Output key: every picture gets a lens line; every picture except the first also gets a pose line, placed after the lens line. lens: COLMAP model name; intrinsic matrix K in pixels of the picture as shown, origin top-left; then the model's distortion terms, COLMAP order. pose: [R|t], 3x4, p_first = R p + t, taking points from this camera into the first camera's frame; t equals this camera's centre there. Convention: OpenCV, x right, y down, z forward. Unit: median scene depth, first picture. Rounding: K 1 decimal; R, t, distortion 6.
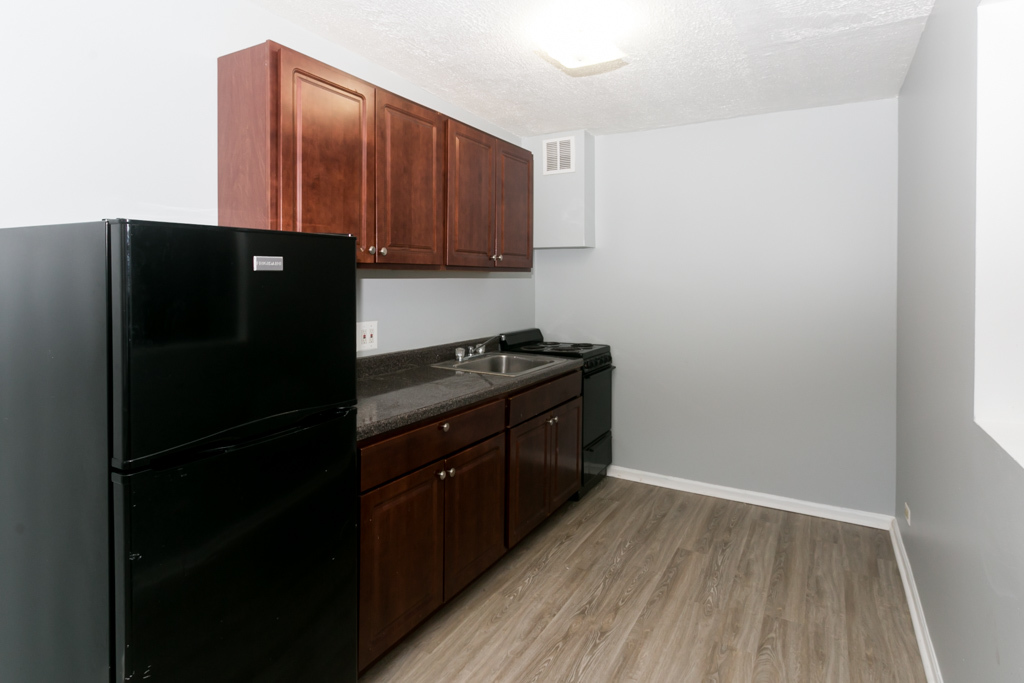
lens RADIAL K [[532.2, 0, 536.9], [0, 532.2, 275.3], [0, 0, 1]] dist [0.001258, 0.001049]
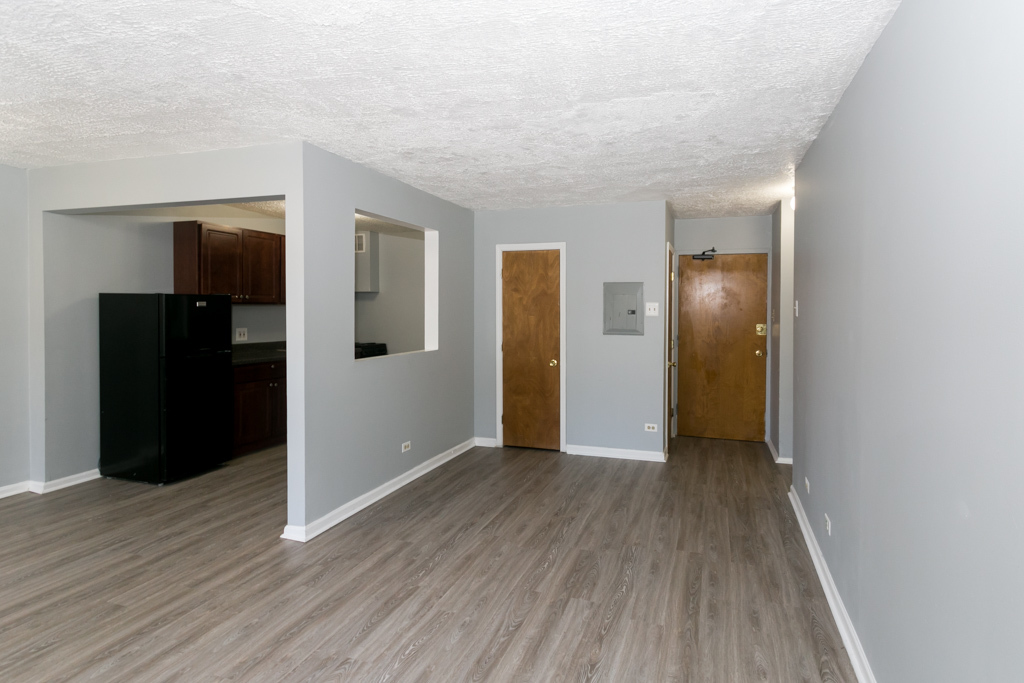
lens RADIAL K [[520.8, 0, 545.2], [0, 520.8, 318.0], [0, 0, 1]] dist [-0.000882, 0.000921]
pose [[0.986391, -0.001325, 0.164409, 0.625970], [-0.002440, 0.999739, 0.022694, -0.007009], [-0.164397, -0.022786, 0.986131, -1.480488]]
